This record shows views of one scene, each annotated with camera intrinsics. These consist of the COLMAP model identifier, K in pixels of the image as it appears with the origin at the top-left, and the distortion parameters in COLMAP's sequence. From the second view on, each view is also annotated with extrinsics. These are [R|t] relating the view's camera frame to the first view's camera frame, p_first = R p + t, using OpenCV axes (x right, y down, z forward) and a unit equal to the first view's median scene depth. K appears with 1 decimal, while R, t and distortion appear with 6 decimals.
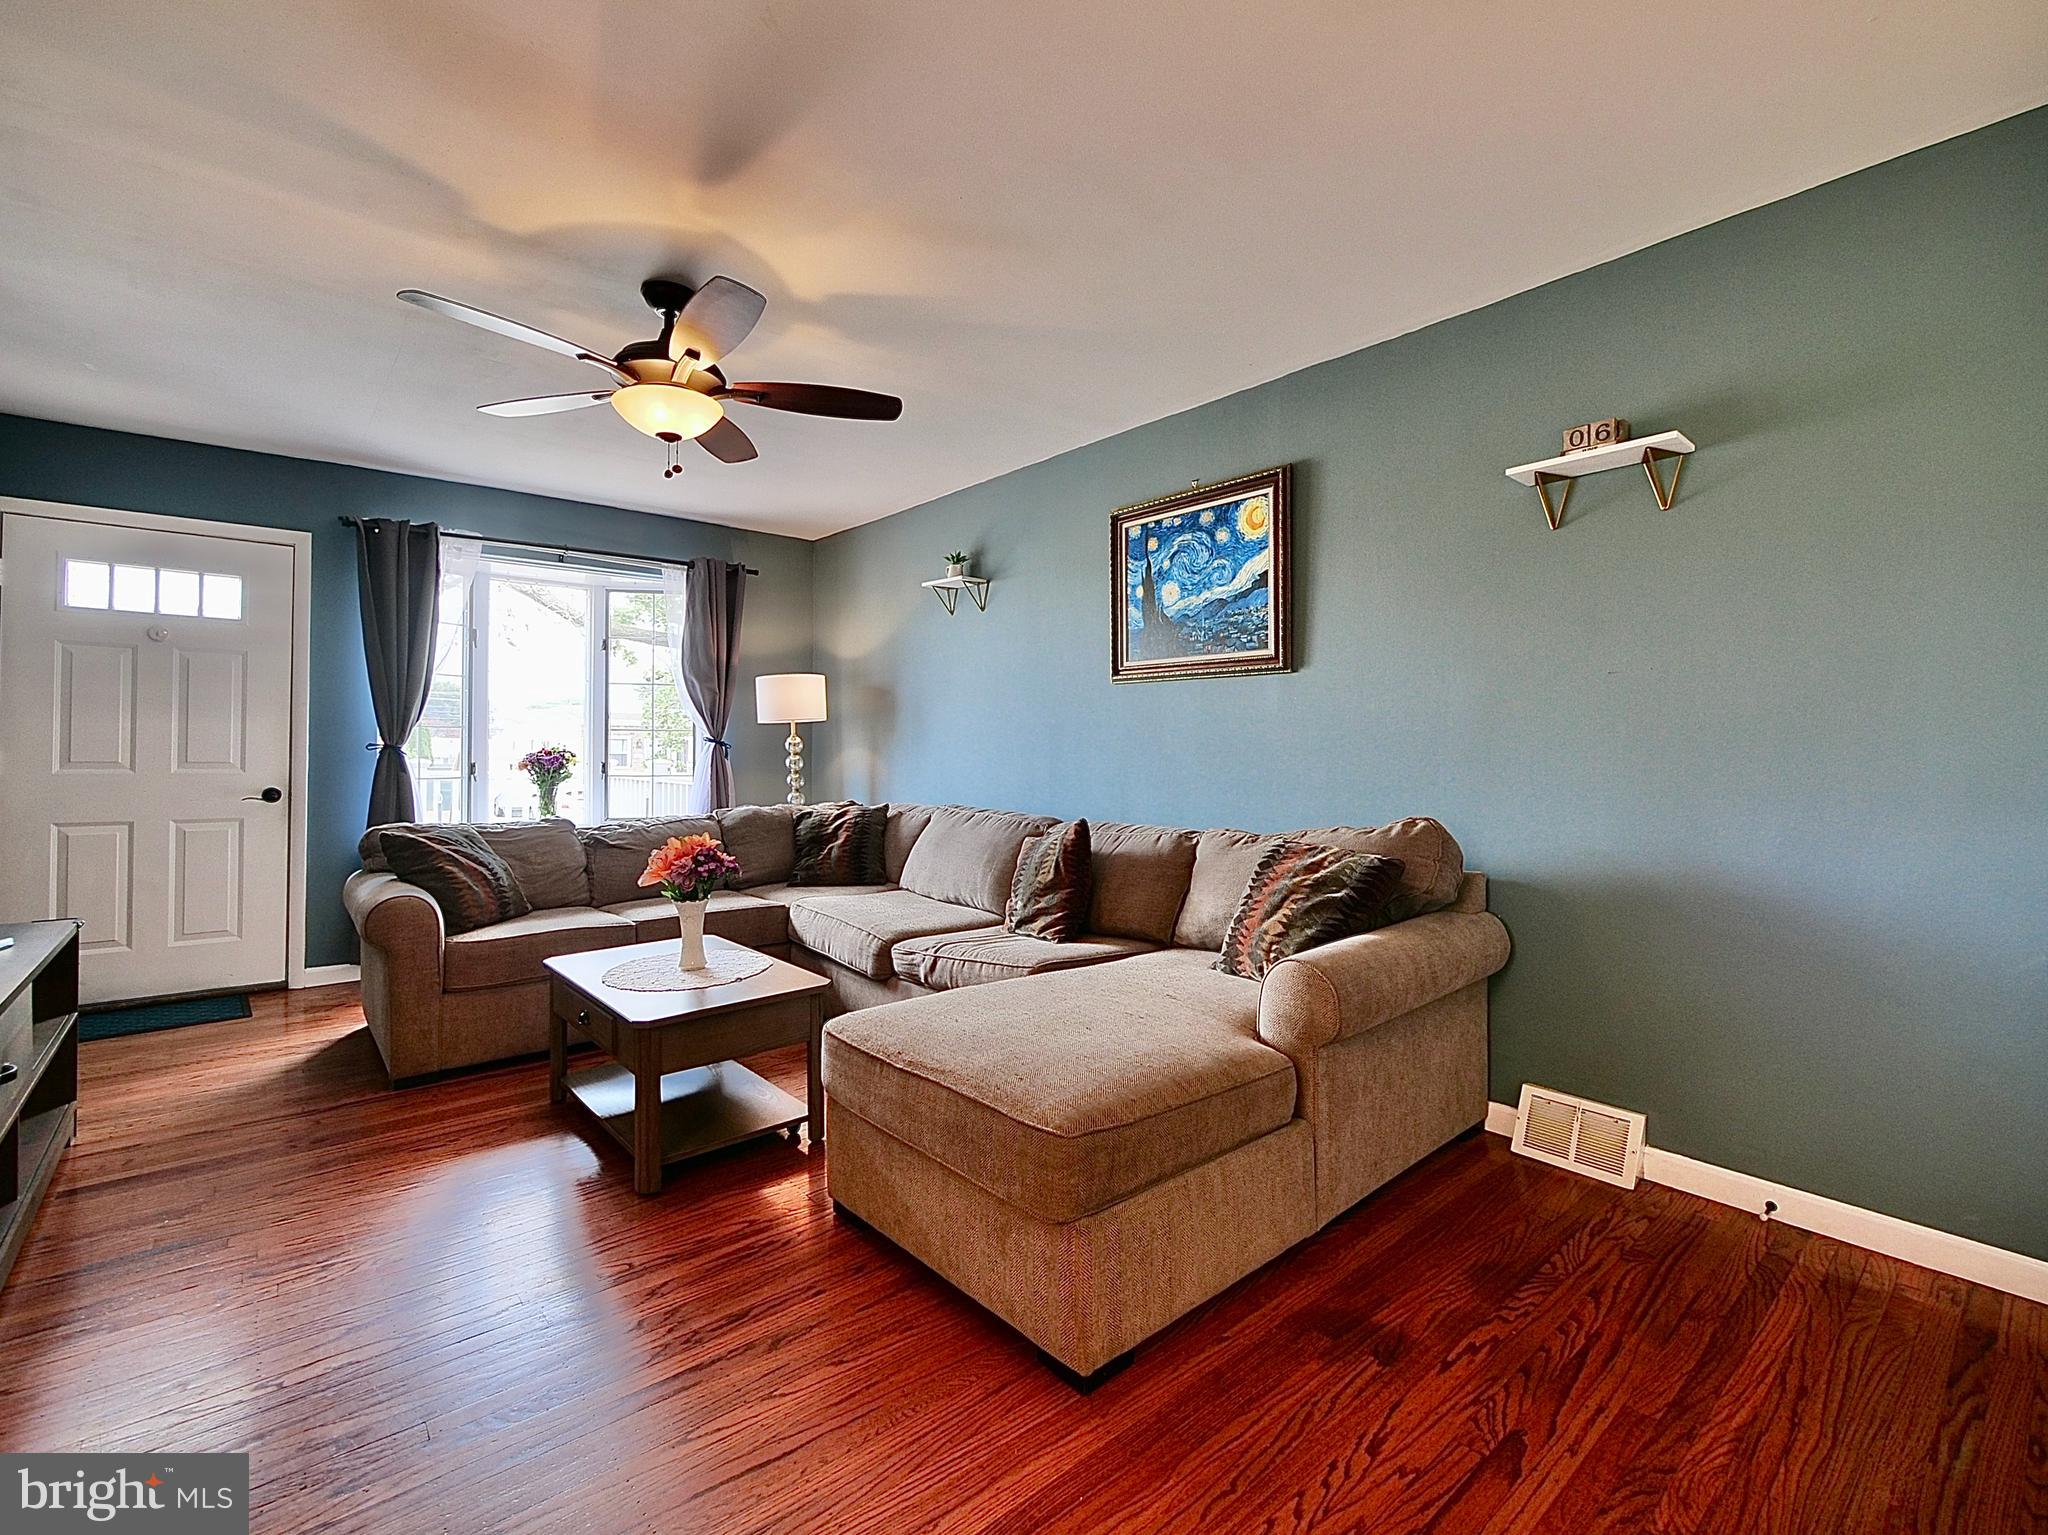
lens RADIAL K [[922.5, 0, 1040.6], [0, 922.5, 746.8], [0, 0, 1]] dist [-0.001127, -0.001536]
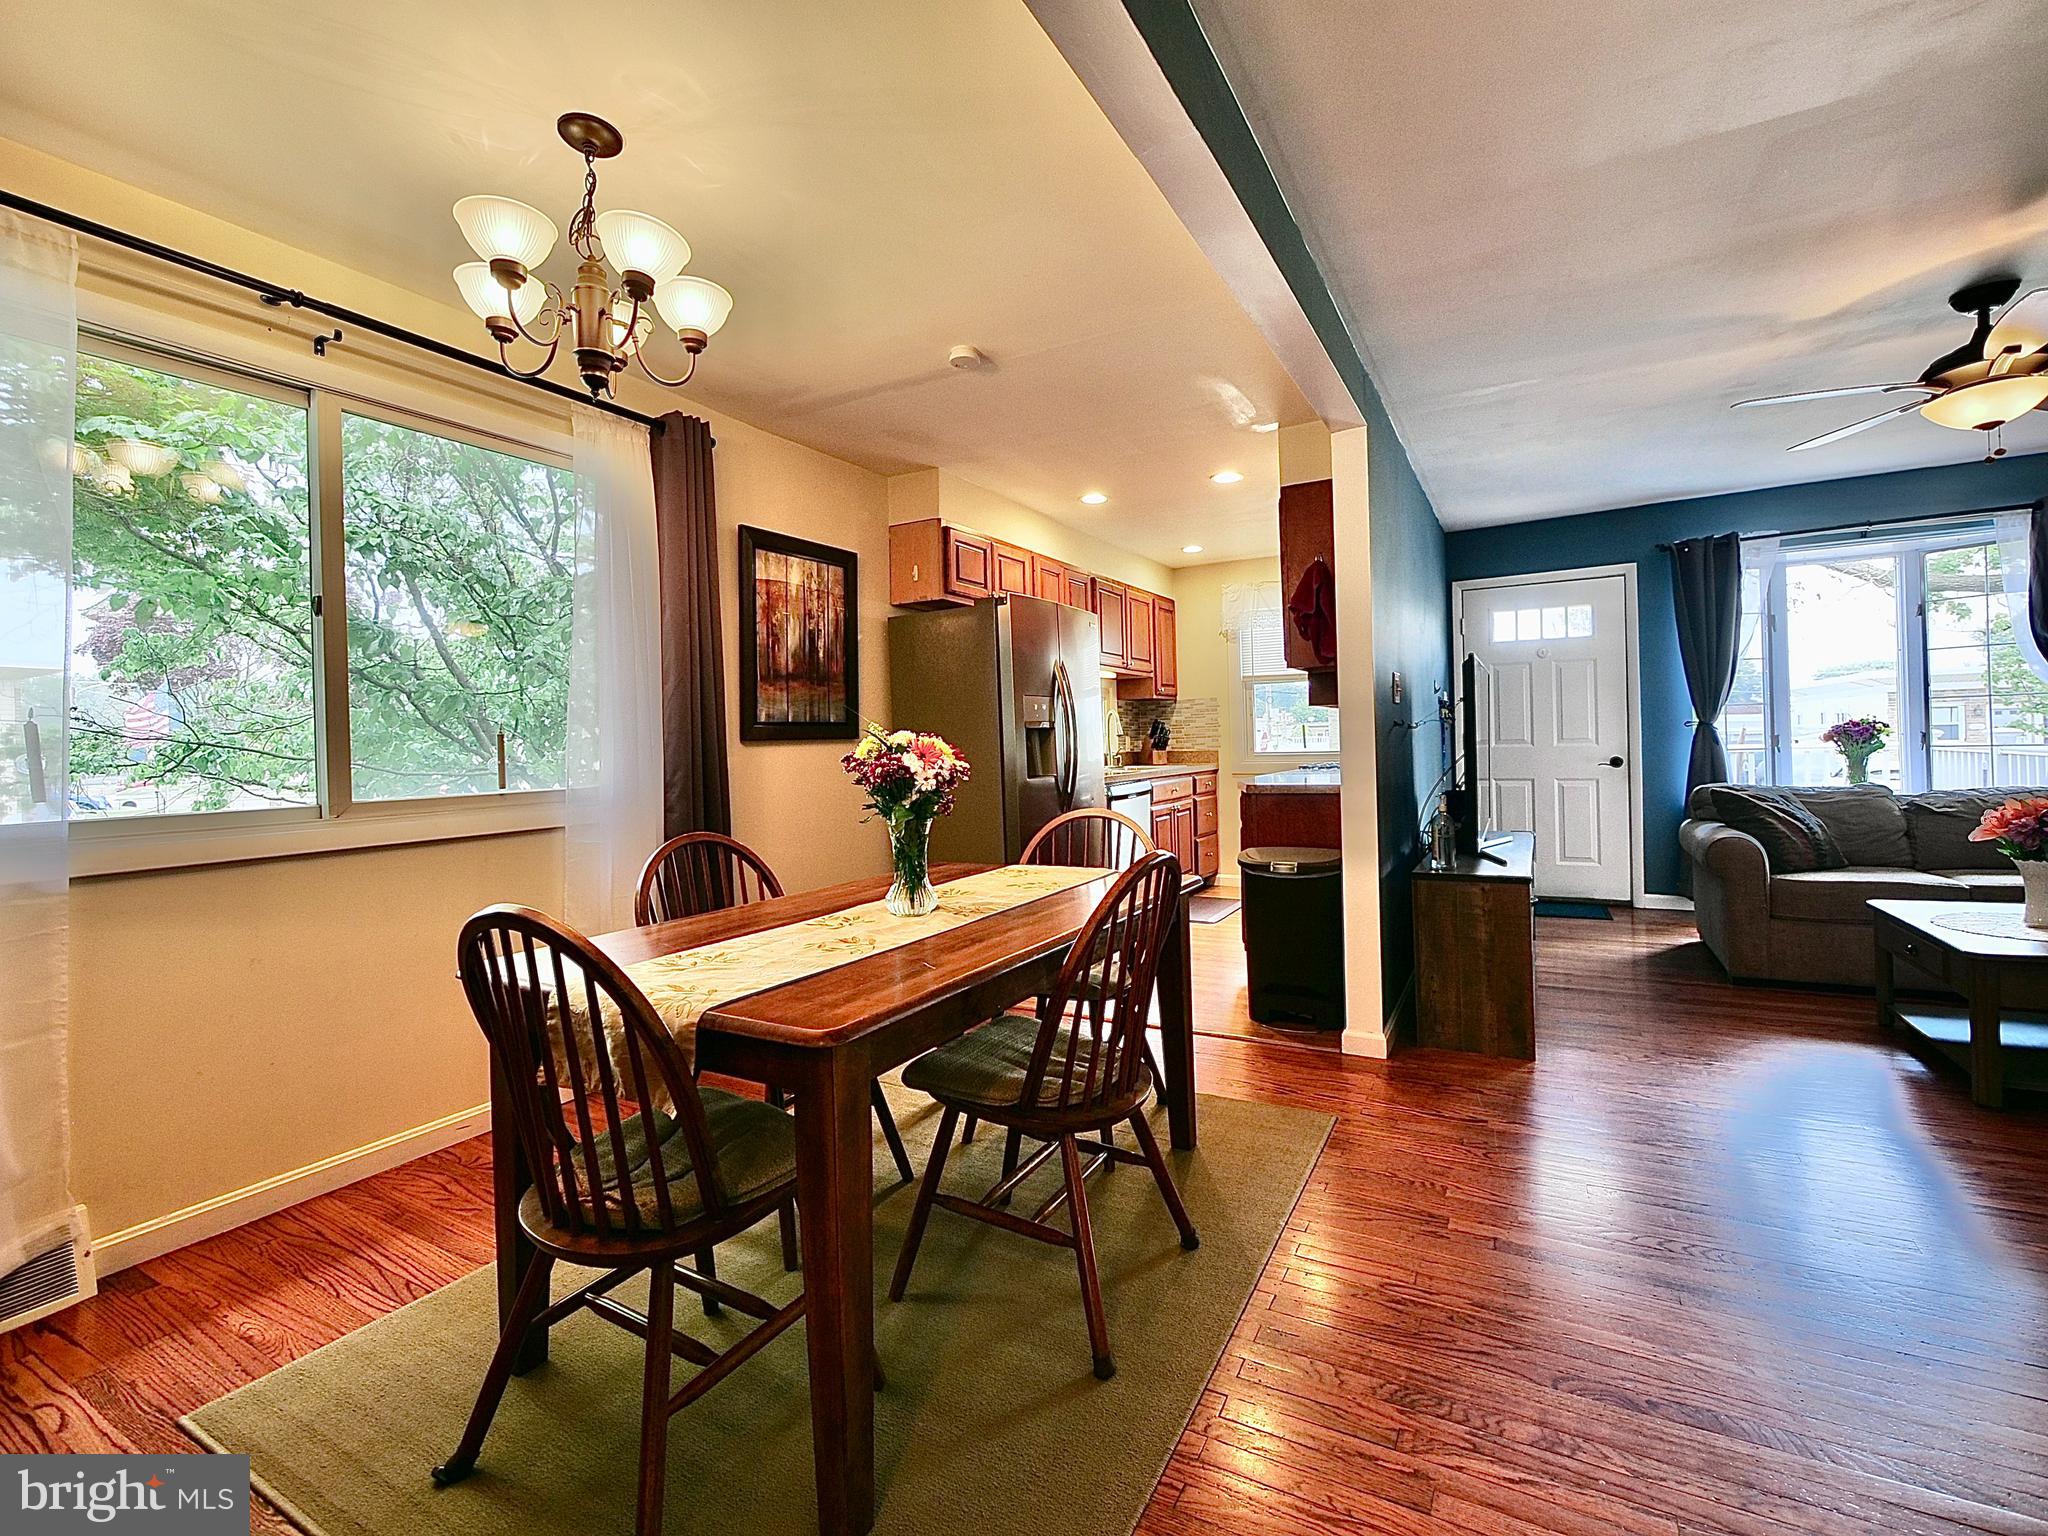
lens RADIAL K [[922.5, 0, 1025.0], [0, 922.5, 744.0], [0, 0, 1]] dist [-0.001127, -0.001536]
pose [[0.347902, -0.015979, -0.937395, 0.144463], [0.034268, 0.999403, -0.004318, 0.002117], [0.936904, -0.030620, 0.348242, -0.309160]]
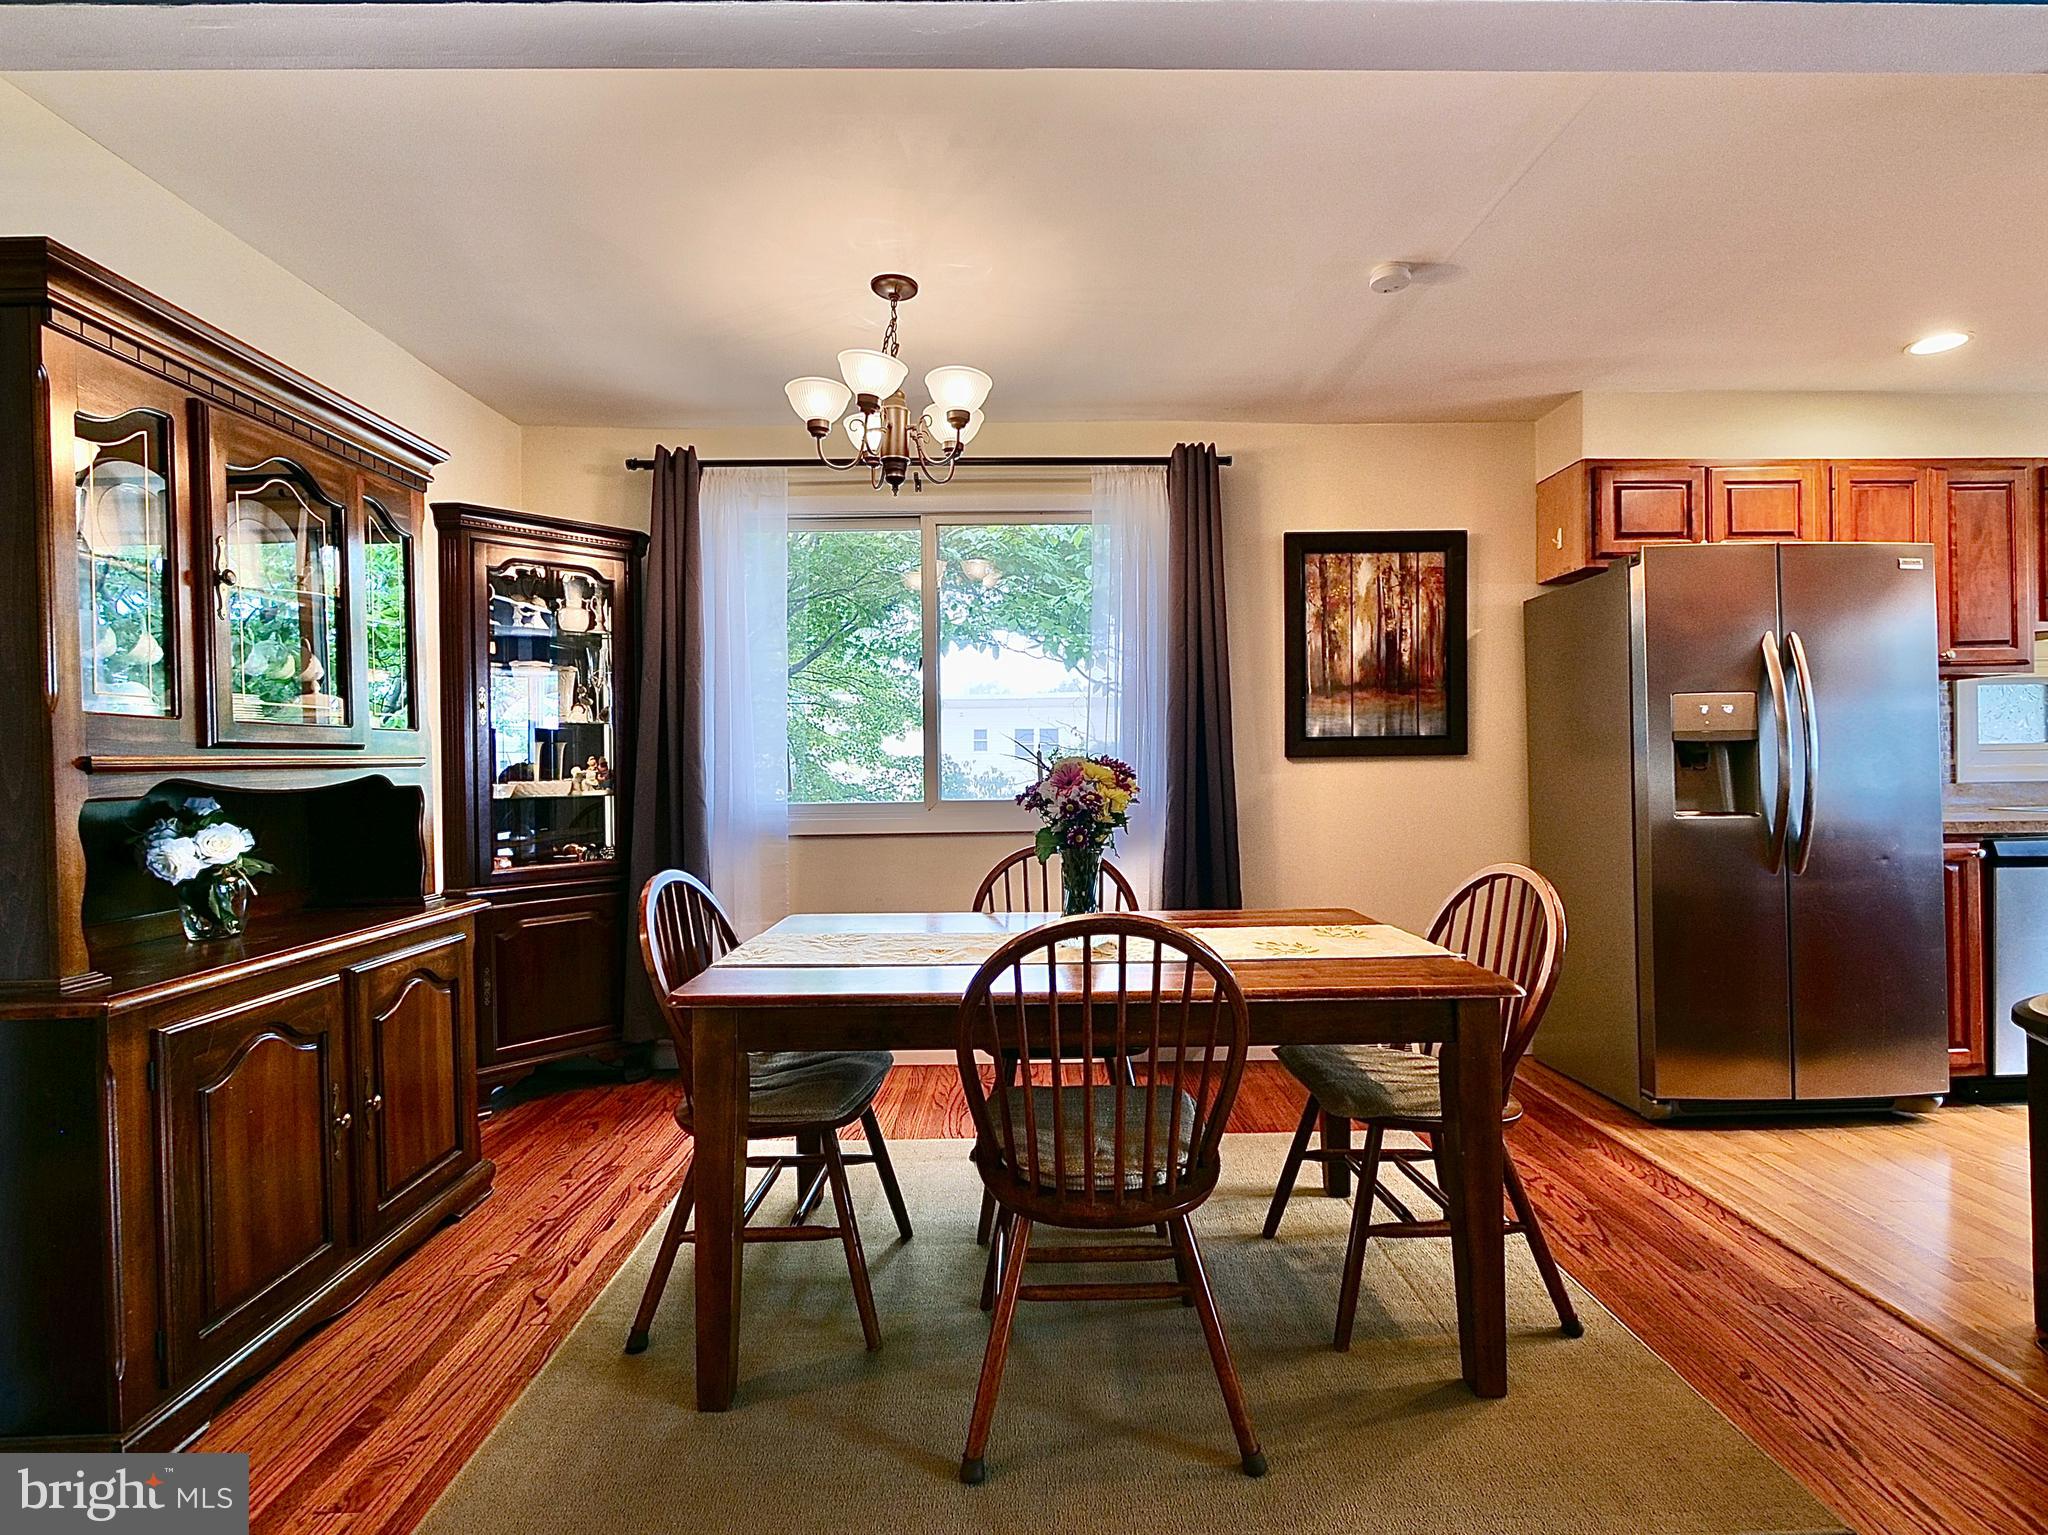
lens RADIAL K [[922.5, 0, 1031.8], [0, 922.5, 756.3], [0, 0, 1]] dist [-0.001127, -0.001536]
pose [[-0.646148, -0.010207, -0.763144, 0.018095], [0.009817, 0.999717, -0.021683, 0.001517], [0.763149, -0.021502, -0.645865, 0.147729]]
